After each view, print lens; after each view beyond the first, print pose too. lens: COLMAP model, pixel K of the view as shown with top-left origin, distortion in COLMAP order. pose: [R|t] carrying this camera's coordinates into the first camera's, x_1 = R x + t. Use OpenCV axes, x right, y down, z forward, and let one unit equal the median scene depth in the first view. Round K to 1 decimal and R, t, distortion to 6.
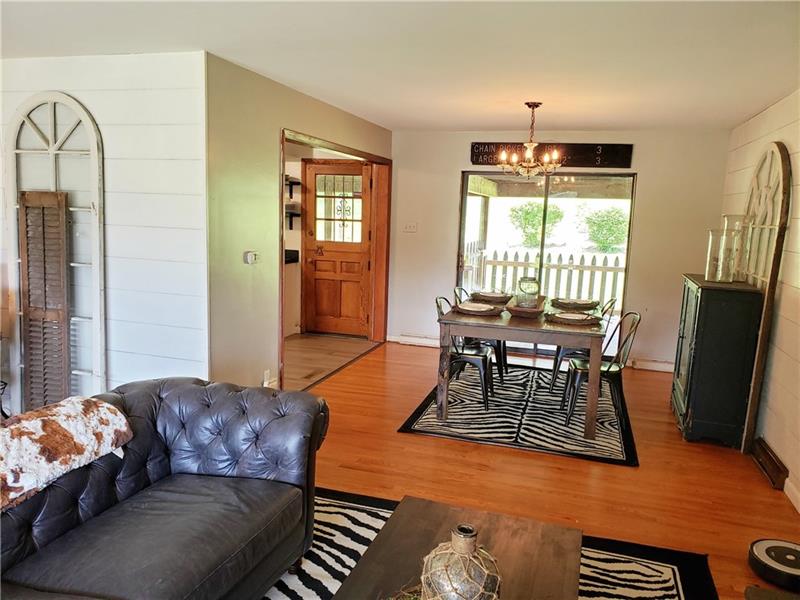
lens RADIAL K [[619.3, 0, 401.1], [0, 619.3, 307.3], [0, 0, 1]] dist [0.027064, -0.004918]
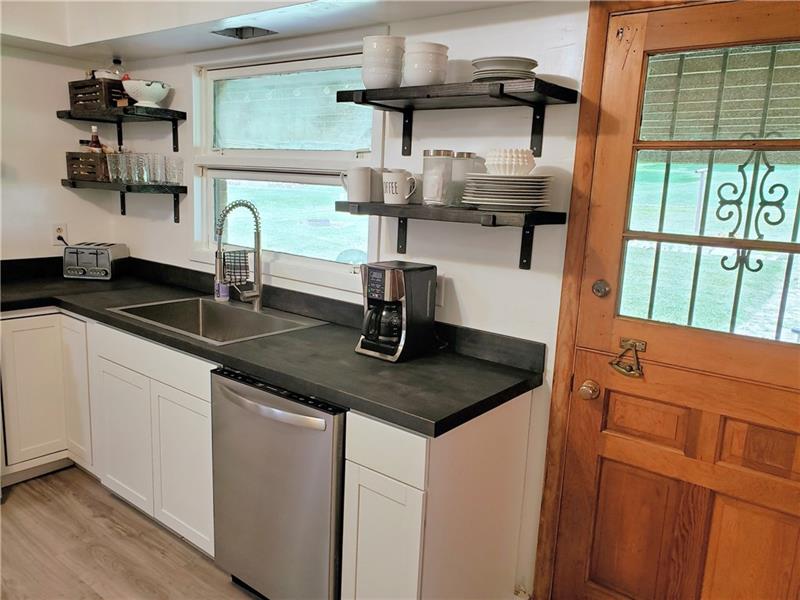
lens RADIAL K [[619.3, 0, 397.5], [0, 619.3, 301.0], [0, 0, 1]] dist [0.027064, -0.004918]
pose [[0.934329, 0.081977, -0.346856, -0.134424], [-0.079204, 0.996611, 0.022188, -0.113140], [0.347500, 0.006742, 0.937656, 0.724064]]
